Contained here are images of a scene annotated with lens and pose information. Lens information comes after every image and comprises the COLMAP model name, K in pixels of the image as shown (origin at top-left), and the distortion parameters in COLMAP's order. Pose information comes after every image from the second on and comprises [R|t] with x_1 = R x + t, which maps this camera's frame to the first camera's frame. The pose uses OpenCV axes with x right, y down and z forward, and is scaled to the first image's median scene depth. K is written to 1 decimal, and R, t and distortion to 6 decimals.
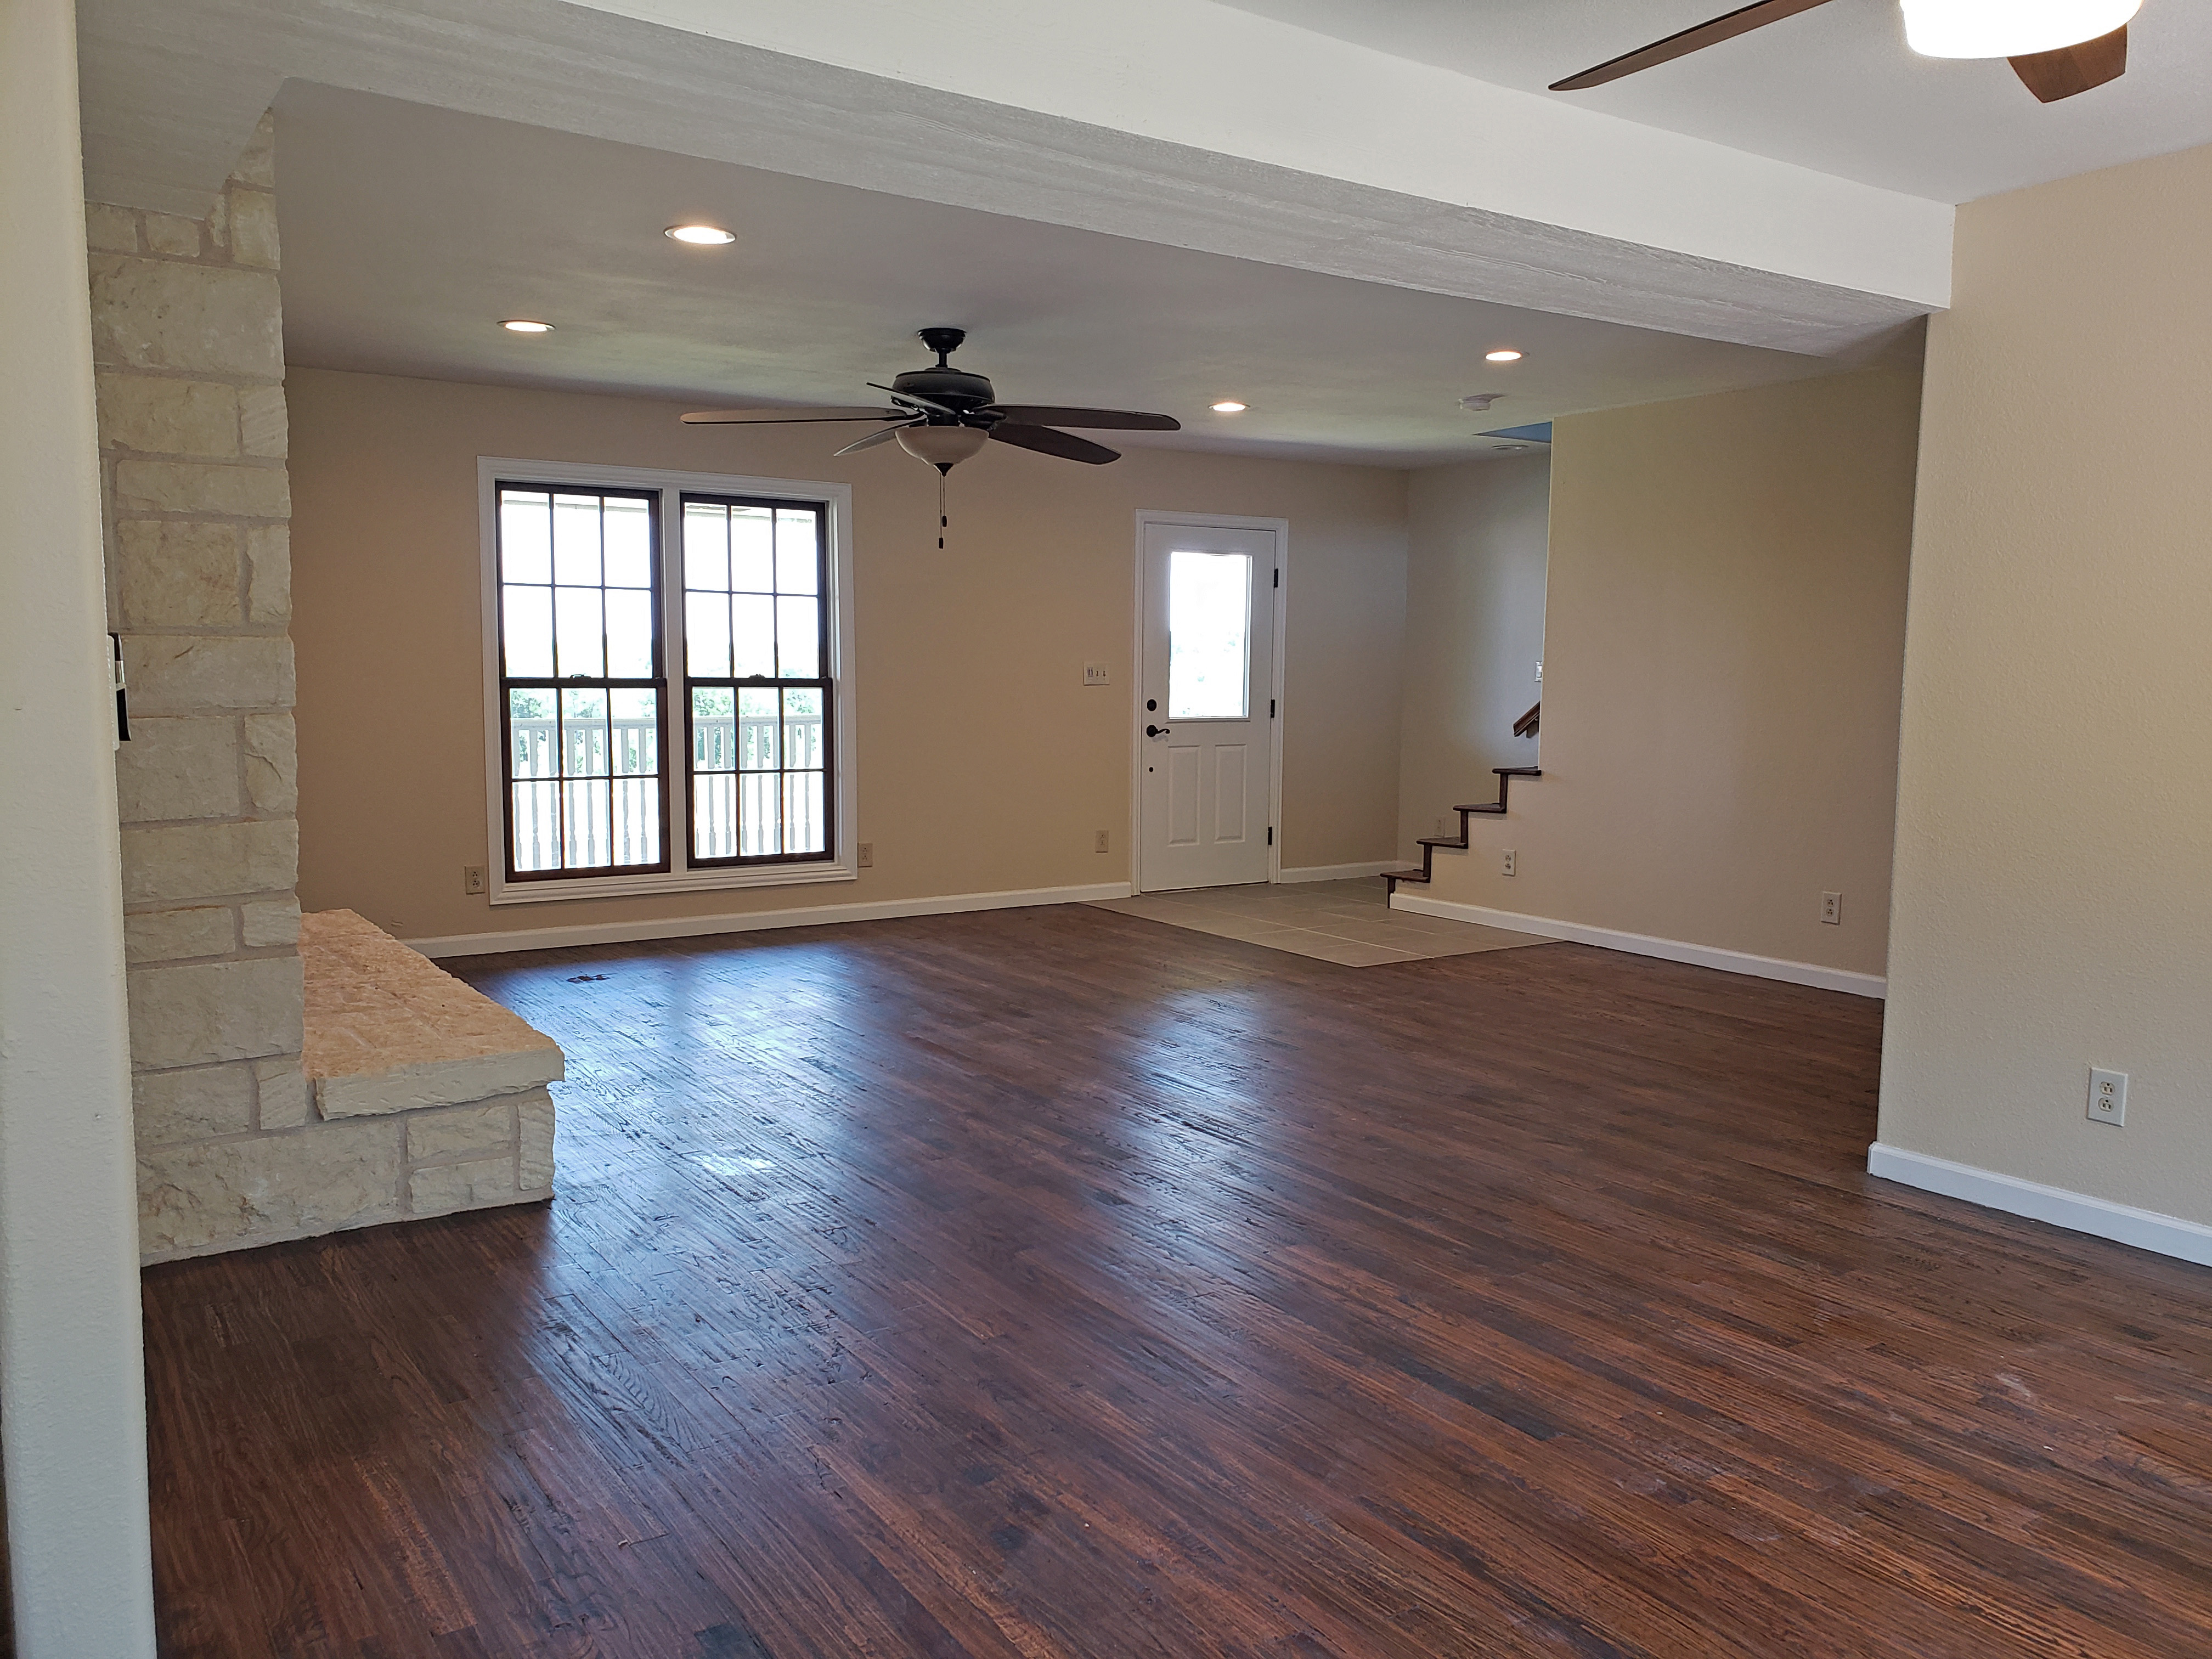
lens RADIAL K [[1654.1, 0, 1106.0], [0, 1654.1, 829.5], [0, 0, 1]] dist [-0.005219, -0.001180]
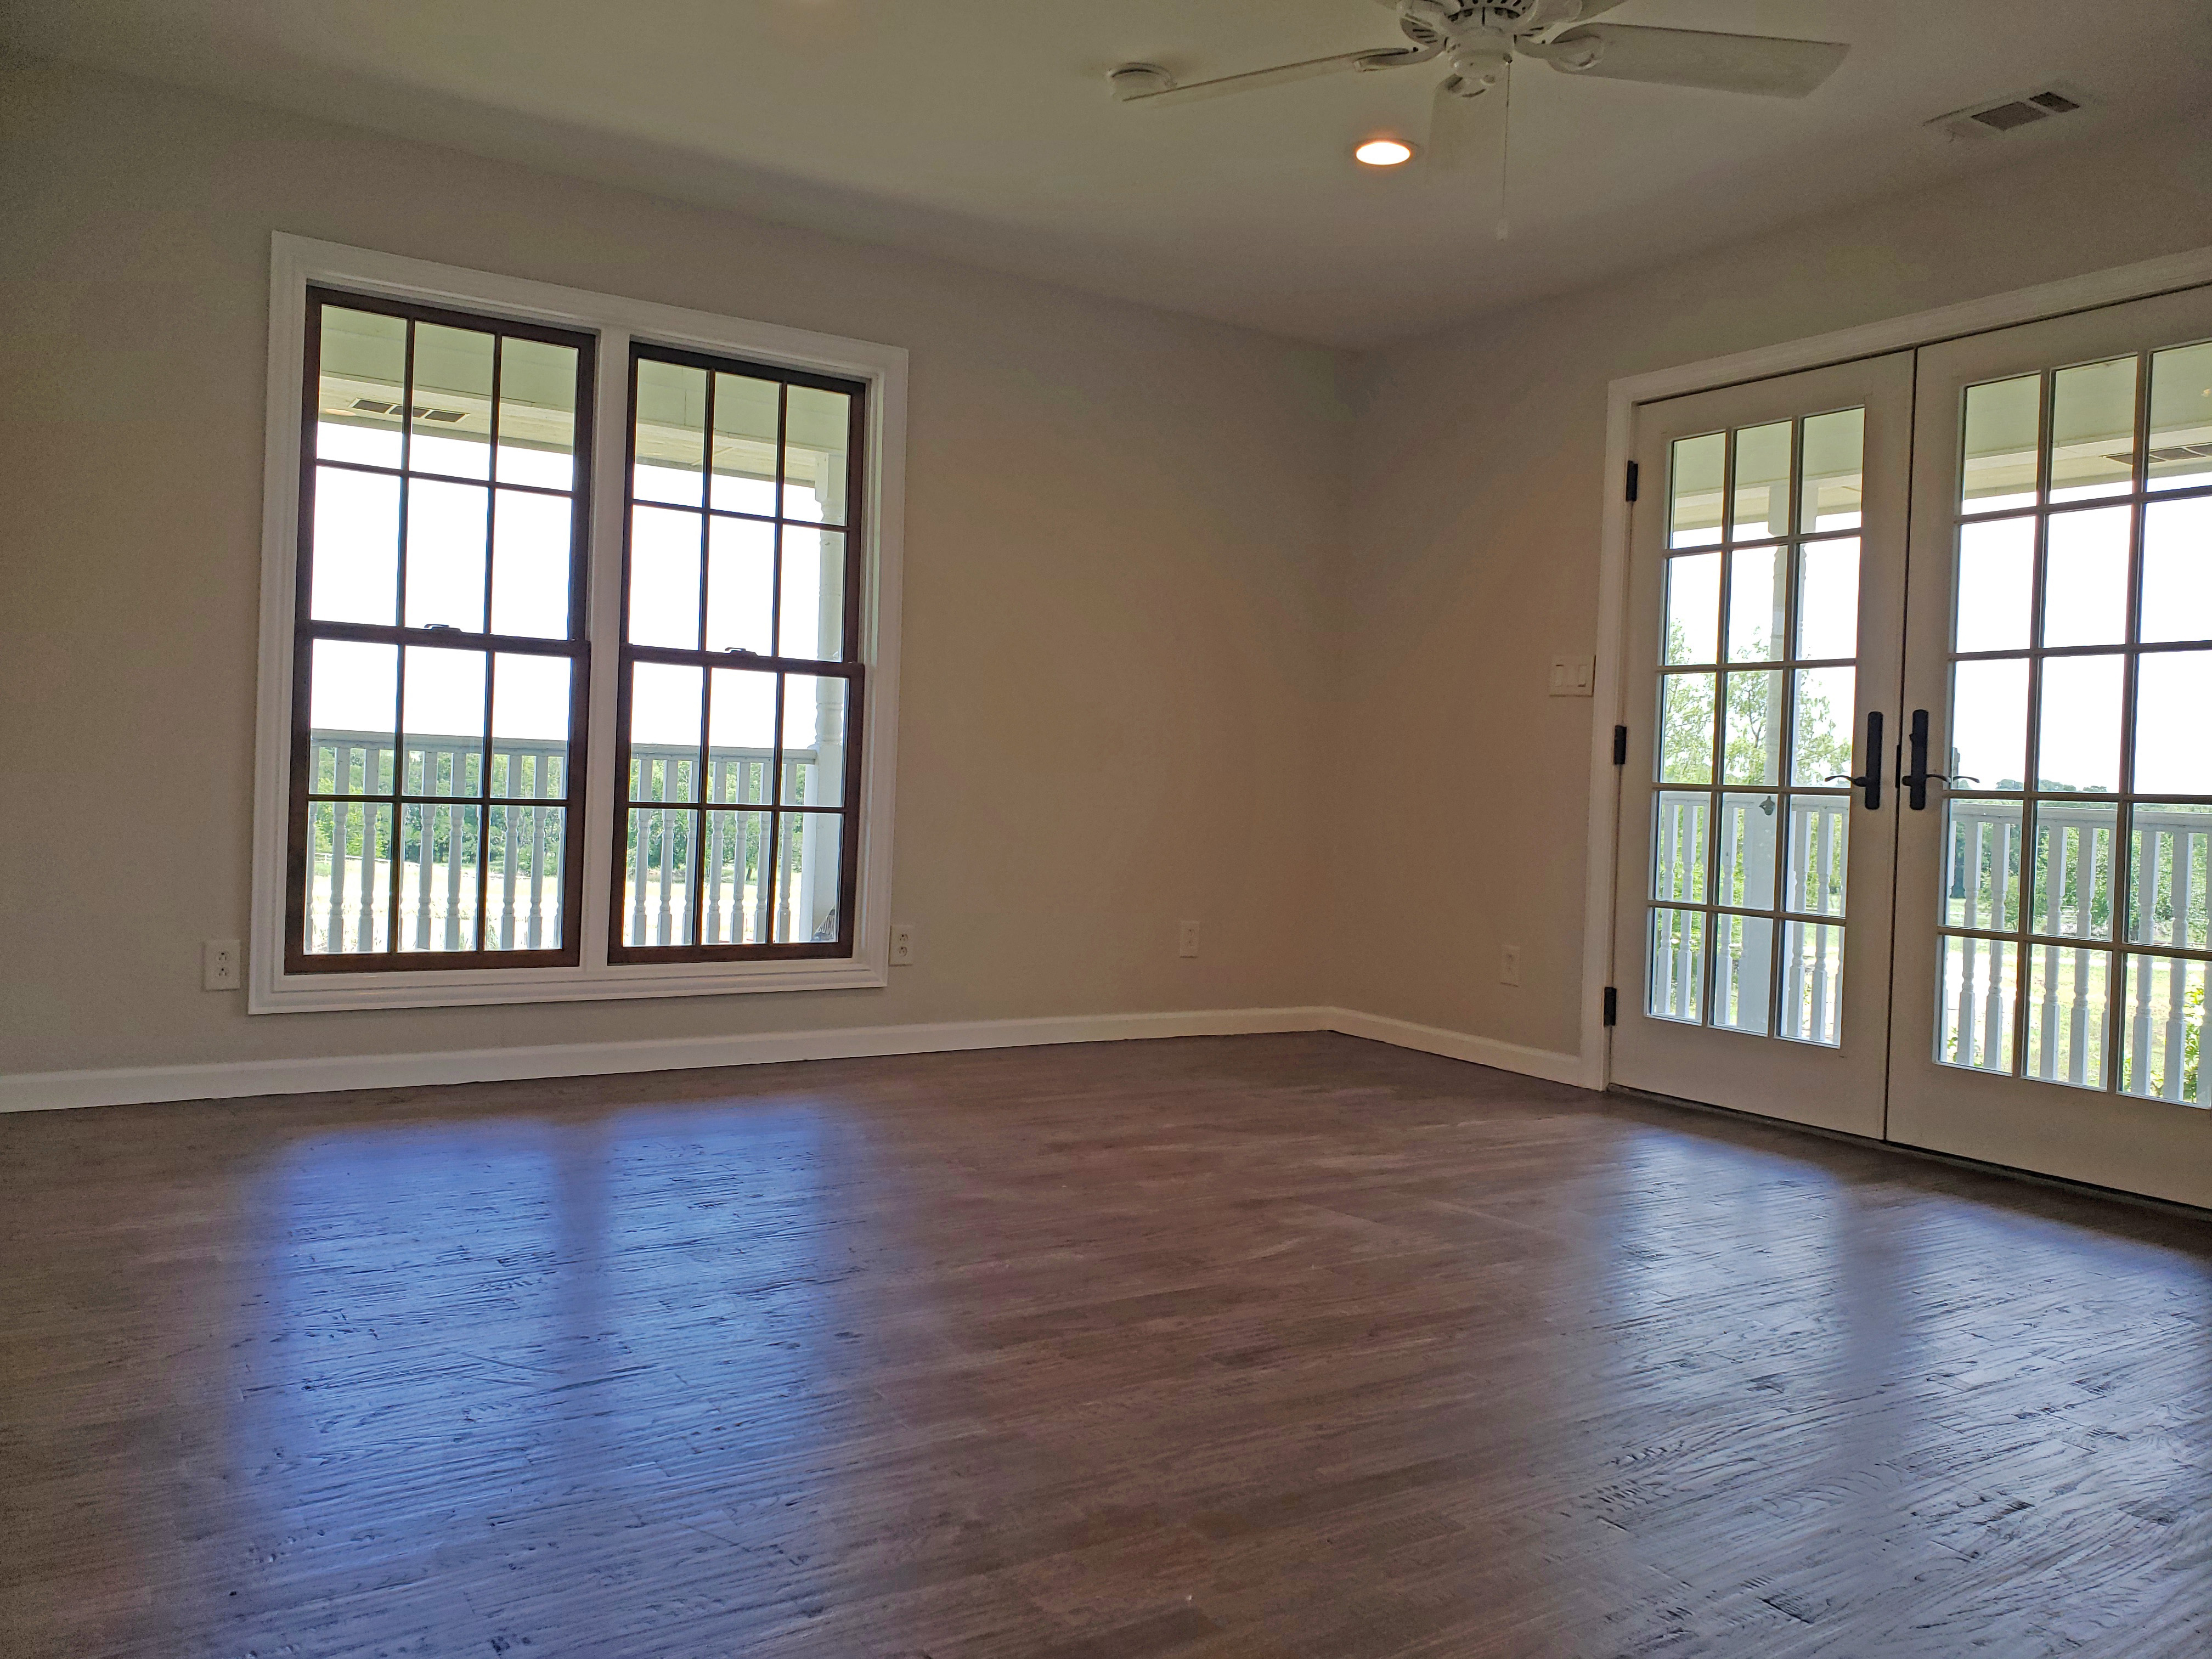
lens RADIAL K [[1717.7, 0, 1106.0], [0, 1717.7, 829.5], [0, 0, 1]] dist [0.001458, 0.002209]
pose [[0.999323, 0.036652, -0.003124, -0.074590], [-0.036773, 0.997570, -0.059179, 0.006616], [0.000948, 0.059254, 0.998243, 0.381136]]
